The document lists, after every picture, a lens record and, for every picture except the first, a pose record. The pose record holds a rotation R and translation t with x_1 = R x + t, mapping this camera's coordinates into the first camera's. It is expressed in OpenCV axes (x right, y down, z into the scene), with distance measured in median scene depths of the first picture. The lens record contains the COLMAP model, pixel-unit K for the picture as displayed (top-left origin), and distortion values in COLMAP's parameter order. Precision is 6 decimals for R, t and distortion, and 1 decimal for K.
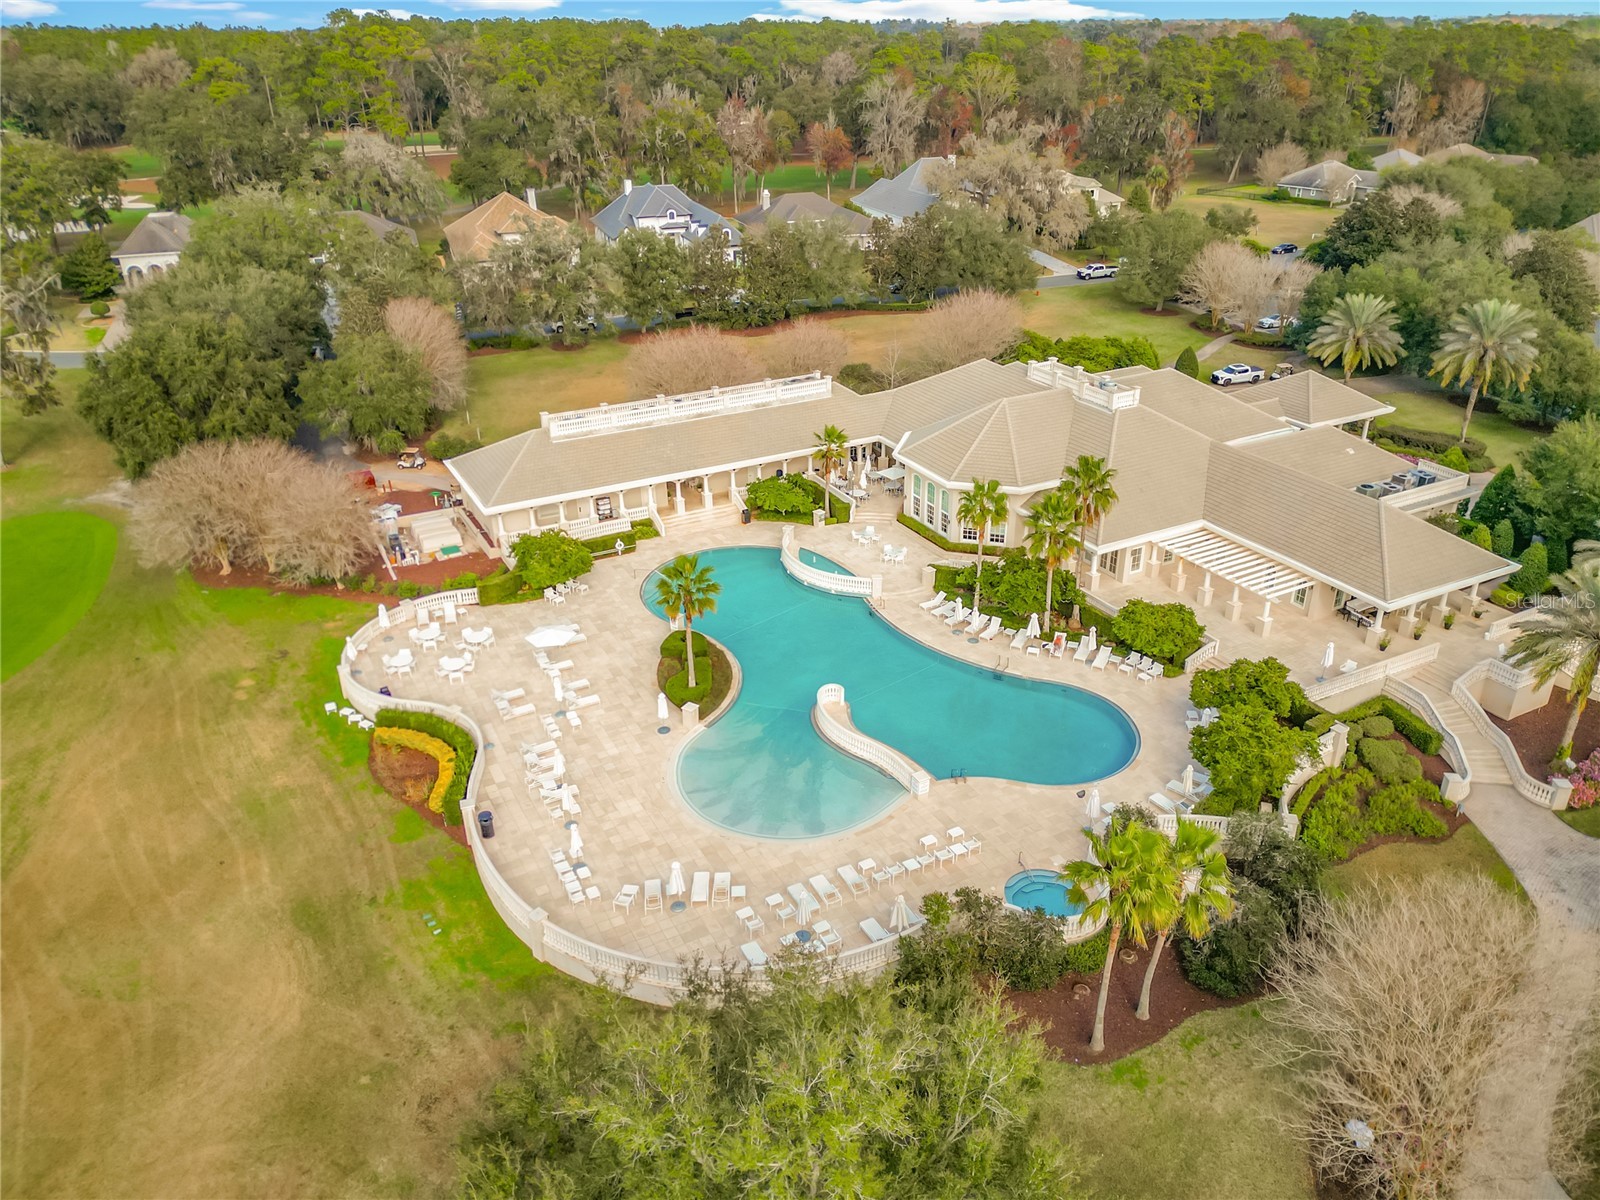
lens RADIAL K [[1127.7, 0, 801.5], [0, 1127.7, 607.1], [0, 0, 1]] dist [0.036893, -0.045216]
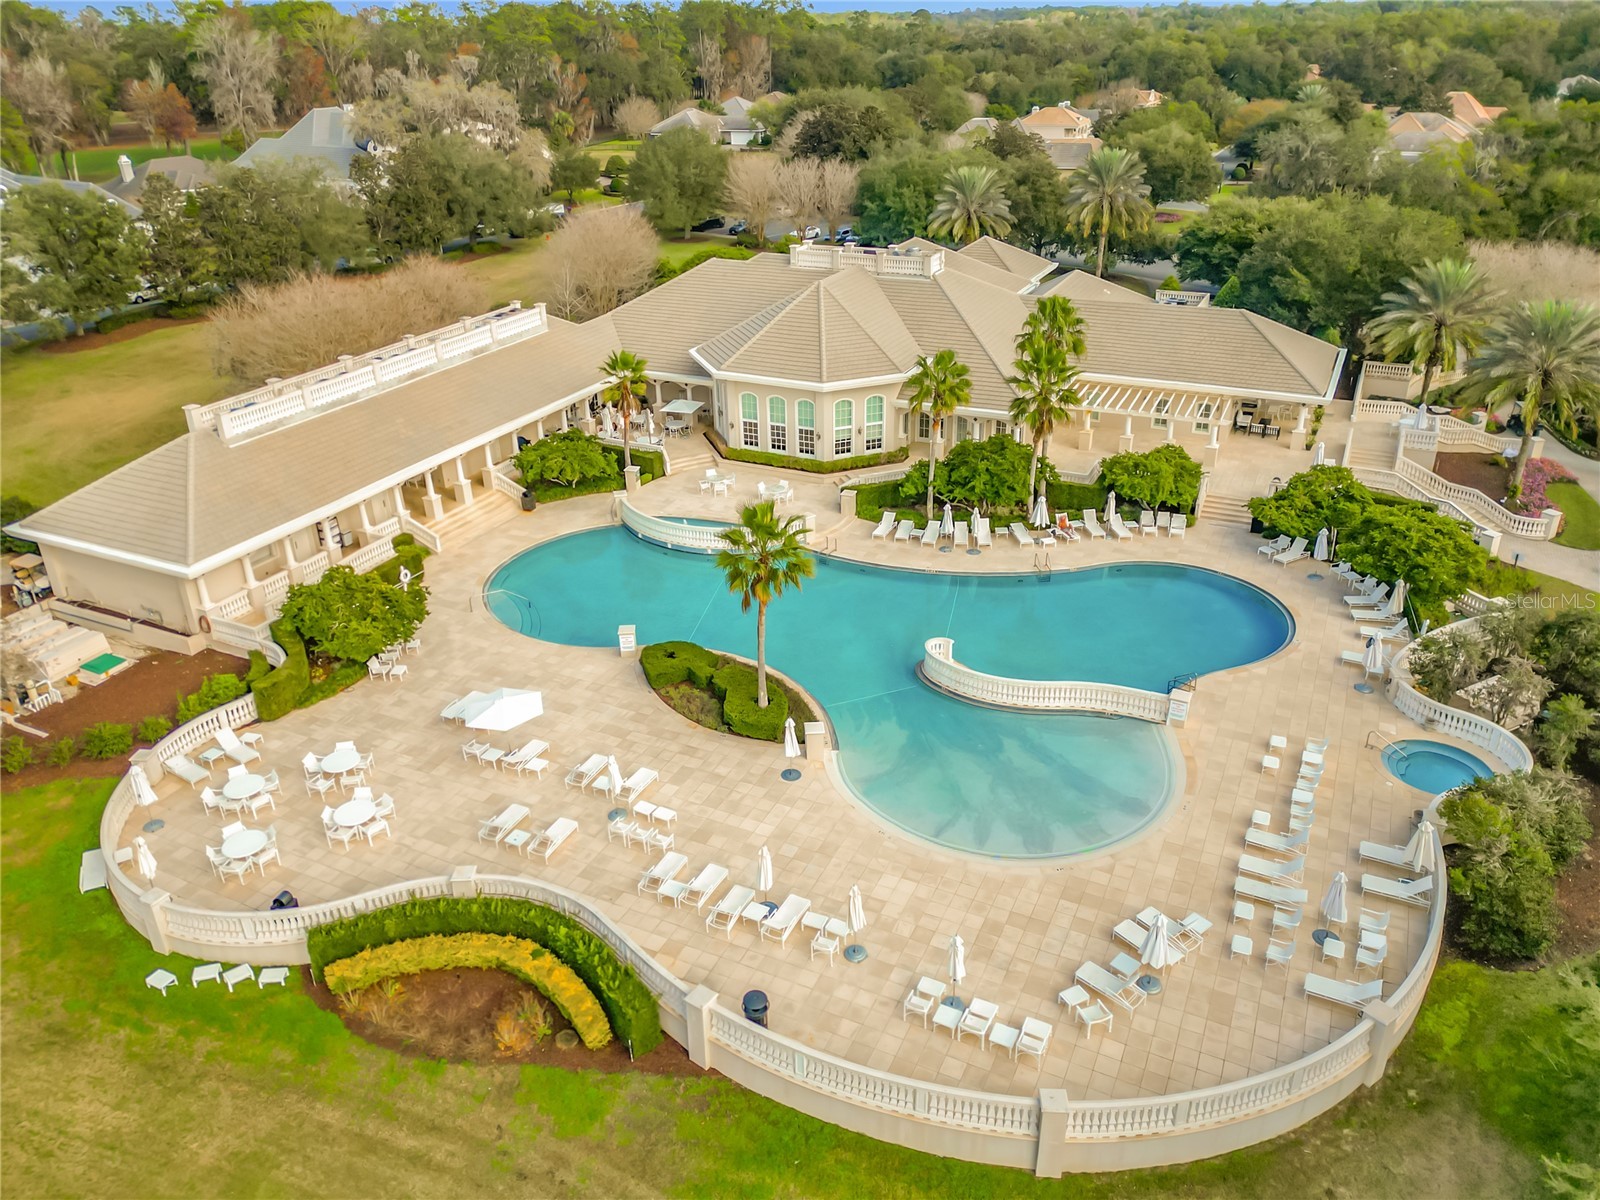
lens RADIAL K [[1127.7, 0, 796.8], [0, 1127.7, 609.6], [0, 0, 1]] dist [0.036893, -0.045216]
pose [[0.807808, -0.275340, 0.521186, -0.315225], [0.278859, 0.957505, 0.073630, -0.020826], [-0.519311, 0.085858, 0.850261, 0.321923]]
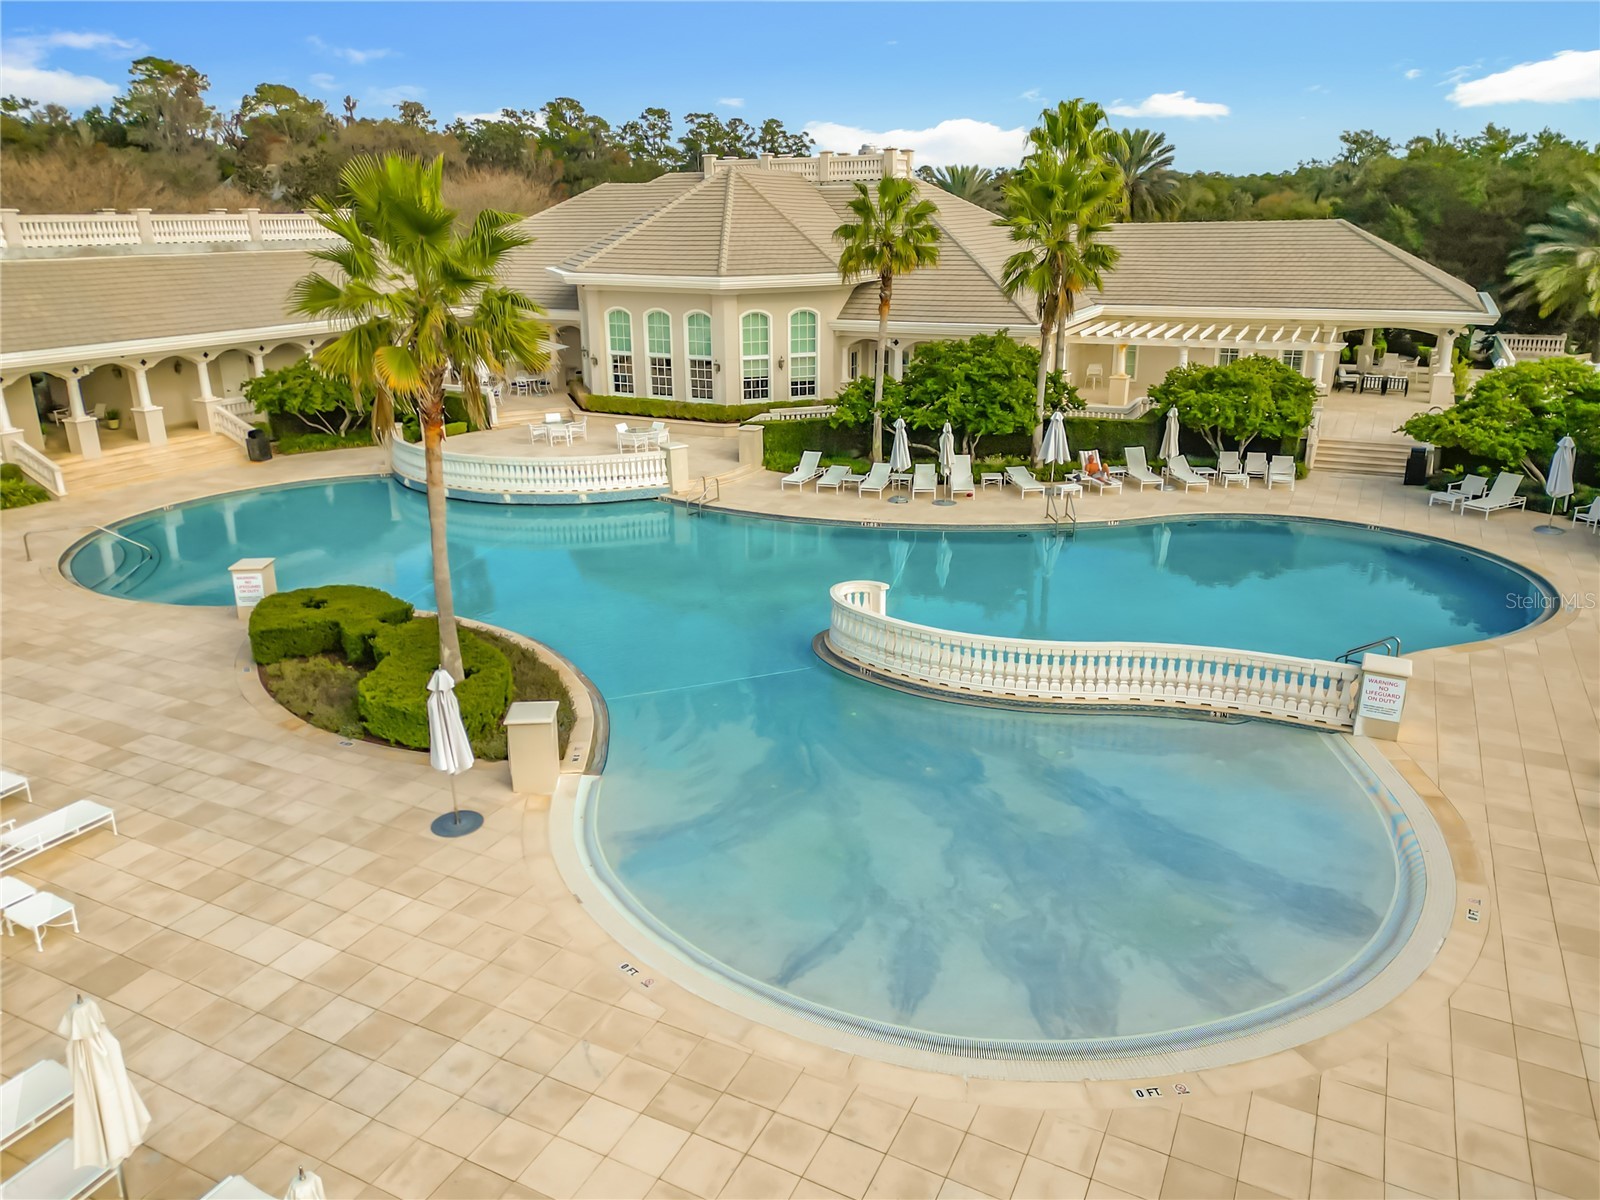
lens RADIAL K [[1127.7, 0, 799.8], [0, 1127.7, 591.6], [0, 0, 1]] dist [0.036893, -0.045216]
pose [[0.814525, -0.180127, 0.551456, -0.140281], [0.263519, 0.961727, -0.075092, 0.072188], [-0.516825, 0.206483, 0.830817, 0.534488]]
